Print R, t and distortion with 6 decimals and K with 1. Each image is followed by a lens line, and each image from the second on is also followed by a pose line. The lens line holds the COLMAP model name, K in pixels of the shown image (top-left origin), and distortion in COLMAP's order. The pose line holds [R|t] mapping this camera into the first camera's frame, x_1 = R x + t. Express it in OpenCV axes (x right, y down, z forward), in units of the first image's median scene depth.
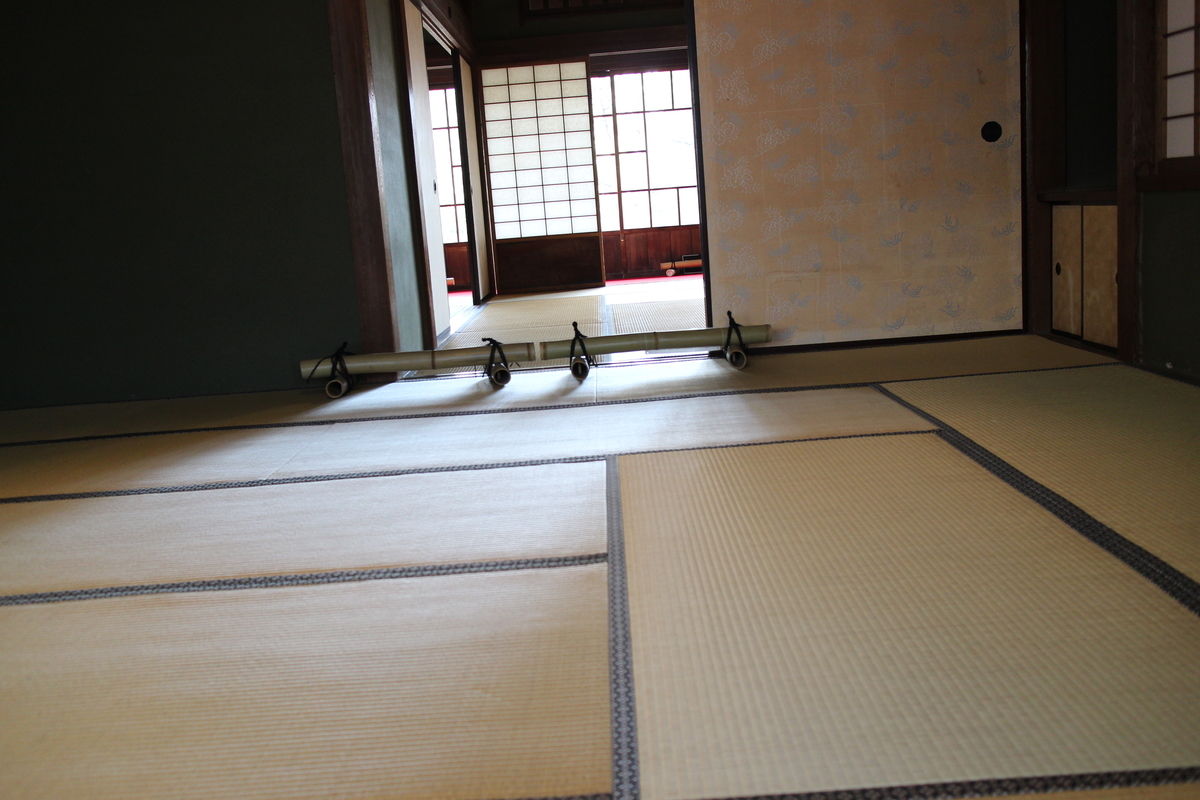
lens RADIAL K [[1173.5, 0, 587.7], [0, 1173.5, 395.1], [0, 0, 1]] dist [0.005818, 0.000000]
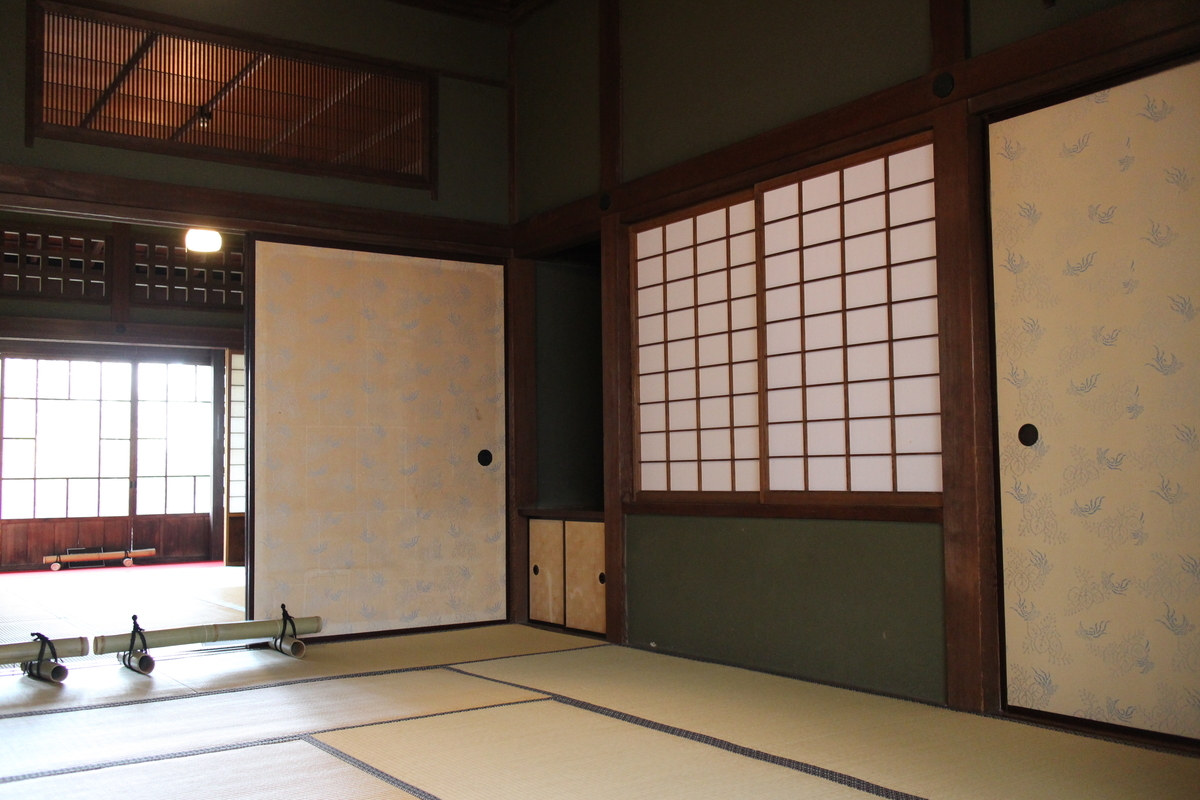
lens RADIAL K [[1173.5, 0, 596.1], [0, 1173.5, 392.3], [0, 0, 1]] dist [0.005818, 0.000000]
pose [[0.817333, 0.102663, 0.566946, -0.272864], [0.043915, 0.970035, -0.238965, 0.010001], [-0.574490, 0.220211, 0.788333, -0.059543]]
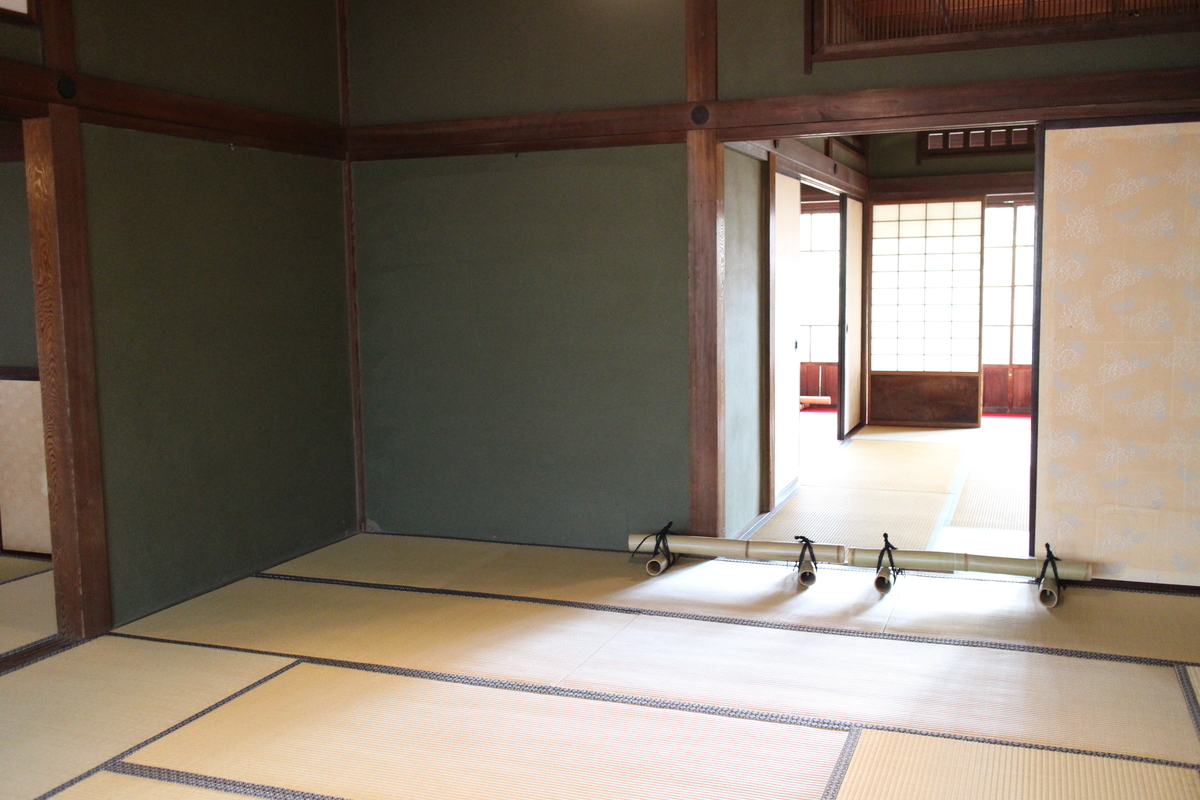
lens RADIAL K [[1173.5, 0, 579.0], [0, 1173.5, 394.5], [0, 0, 1]] dist [0.005818, 0.000000]
pose [[0.932015, 0.096383, -0.349367, 0.085189], [-0.109363, 0.993847, -0.017569, -0.133574], [0.345524, 0.054583, 0.936821, -0.066143]]
